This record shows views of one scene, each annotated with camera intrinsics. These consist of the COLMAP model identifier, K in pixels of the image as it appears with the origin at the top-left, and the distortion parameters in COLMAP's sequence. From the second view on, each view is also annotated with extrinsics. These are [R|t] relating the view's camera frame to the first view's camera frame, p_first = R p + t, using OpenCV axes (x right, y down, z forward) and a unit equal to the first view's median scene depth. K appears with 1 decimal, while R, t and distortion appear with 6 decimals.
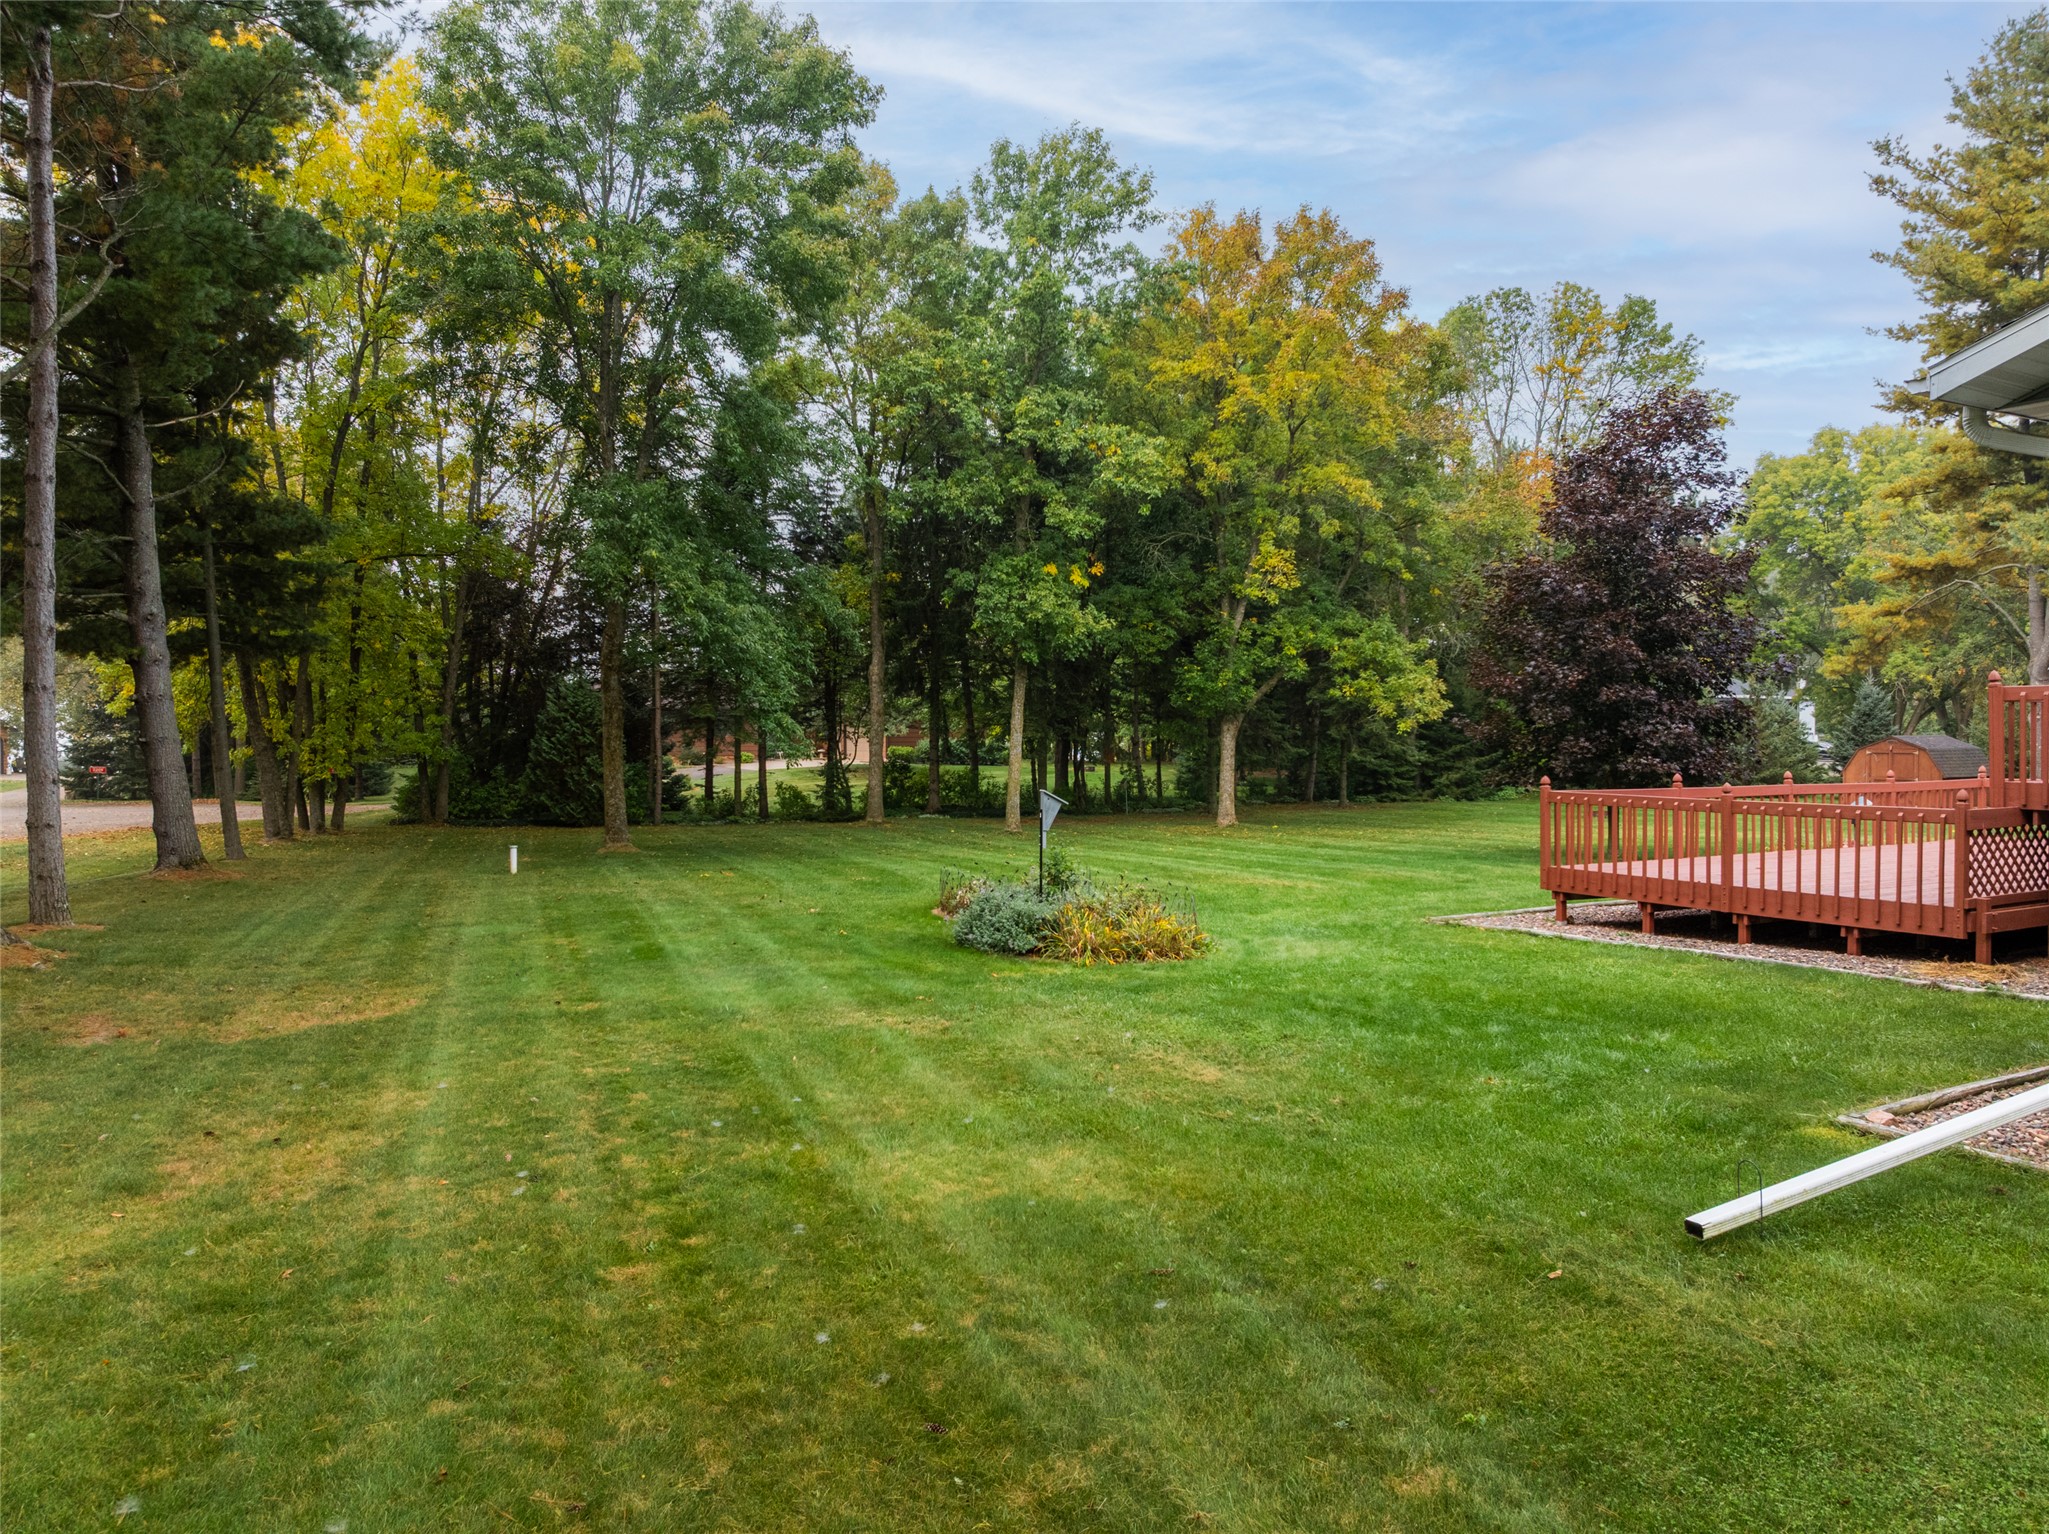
lens RADIAL K [[1449.1, 0, 1021.2], [0, 1449.1, 752.5], [0, 0, 1]] dist [-0.034005, -0.001666]
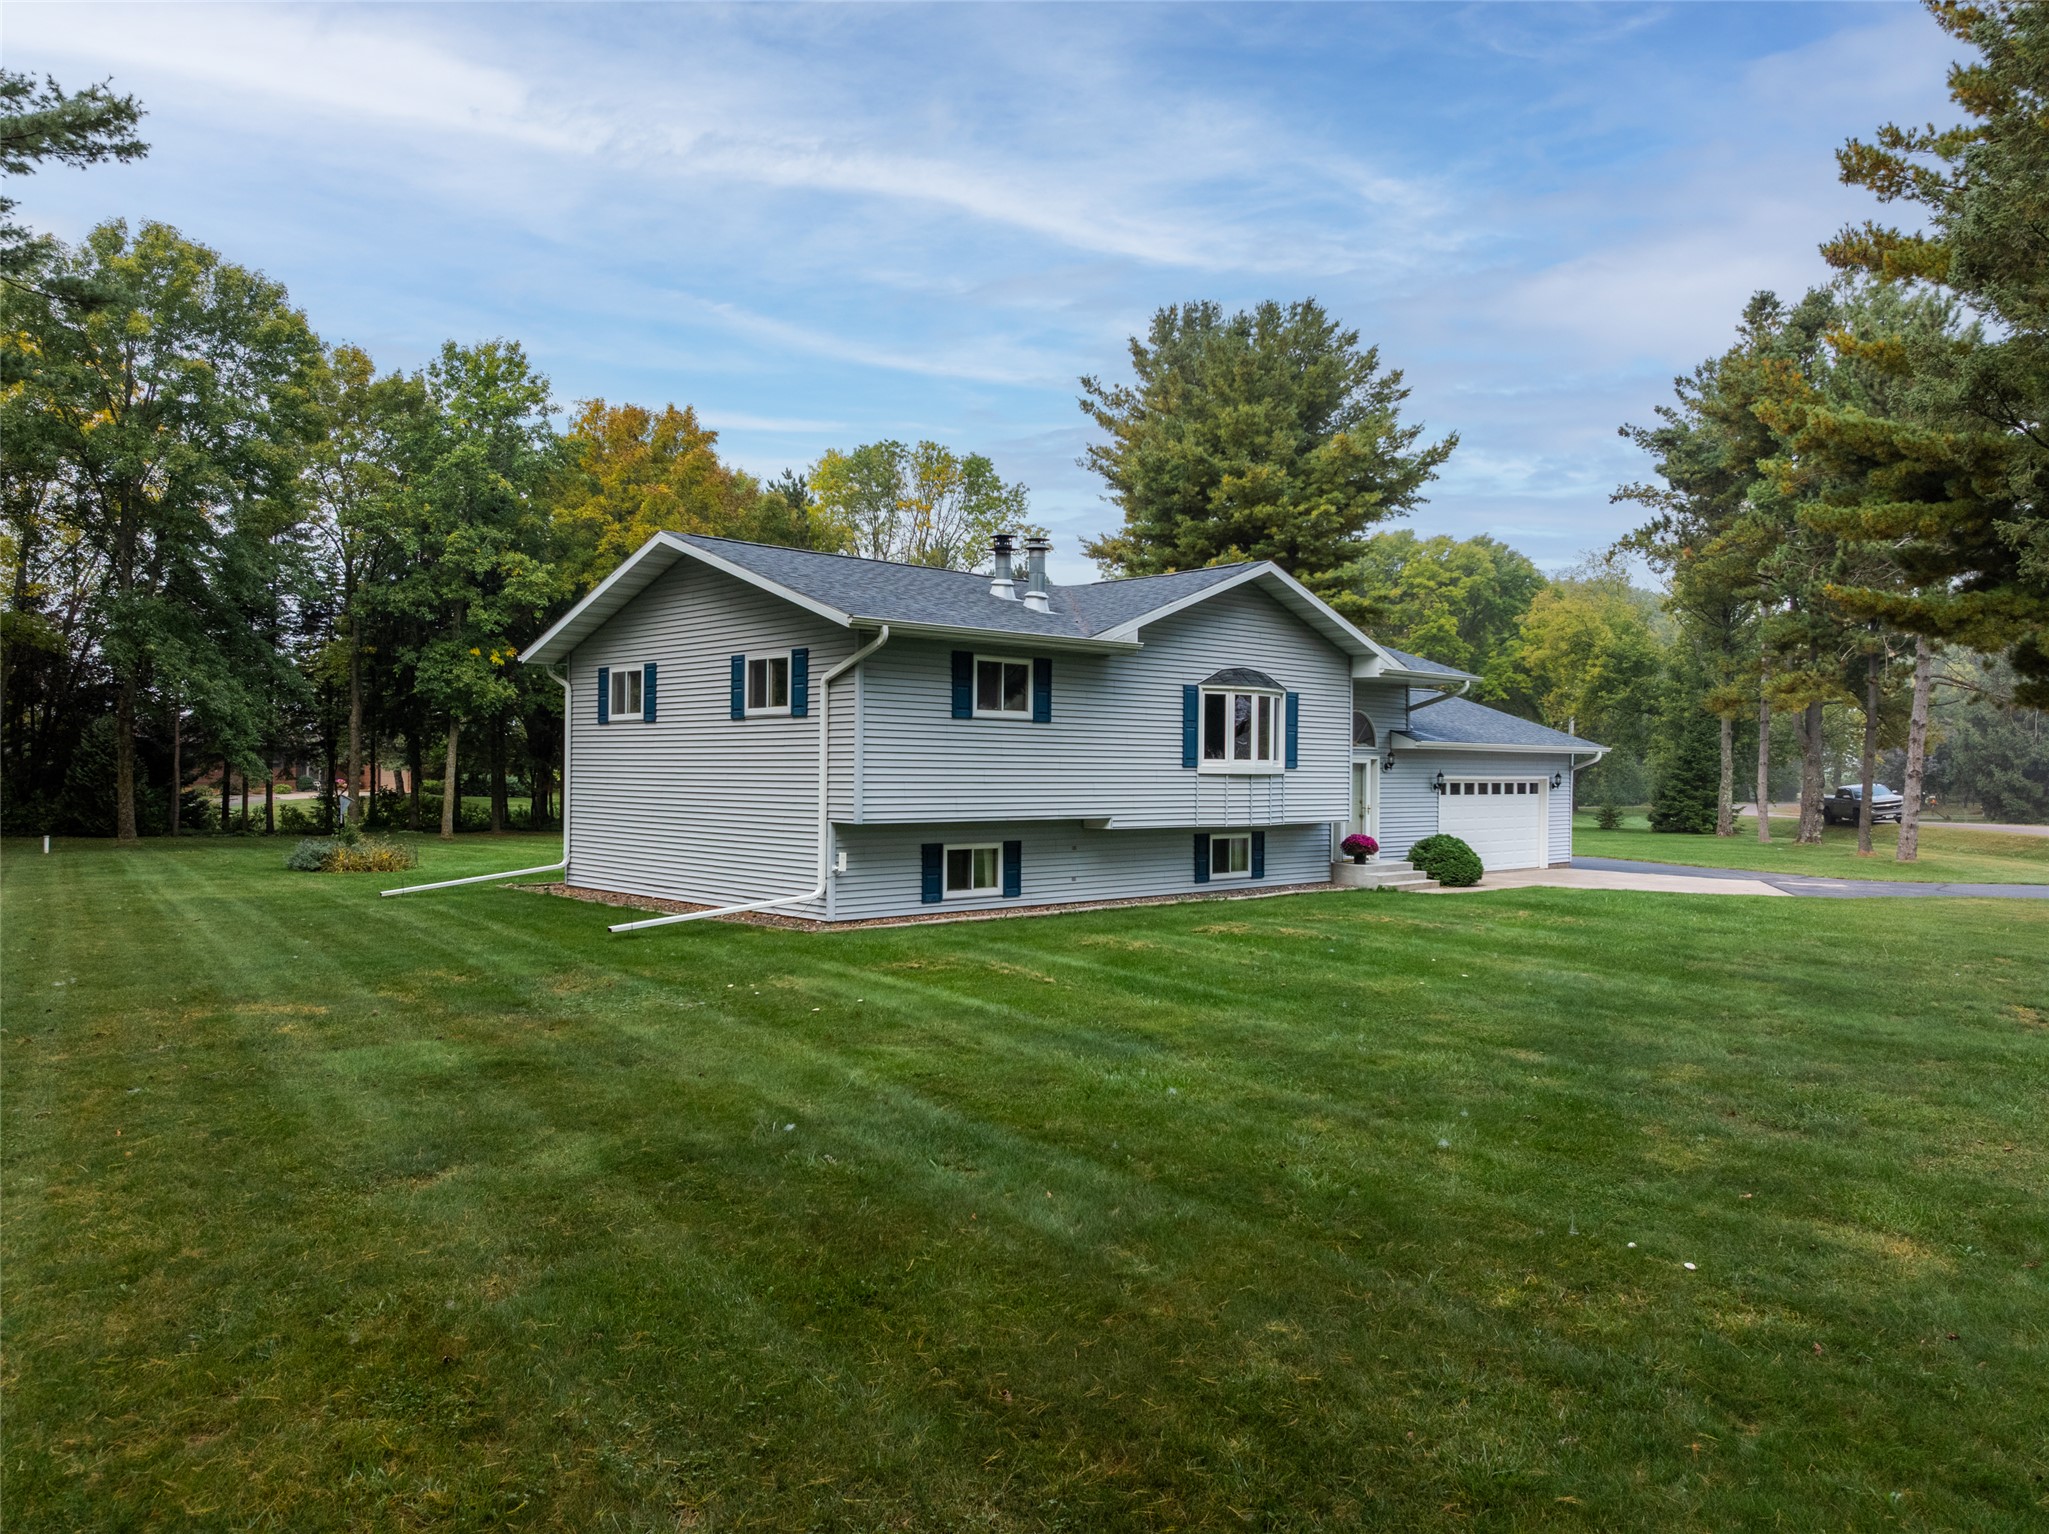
lens RADIAL K [[1449.1, 0, 1023.5], [0, 1449.1, 770.1], [0, 0, 1]] dist [-0.034005, -0.001666]
pose [[0.967759, 0.011164, 0.251629, 0.186232], [-0.007046, 0.999826, -0.017261, 0.009587], [-0.251778, 0.014931, 0.967670, -0.498978]]
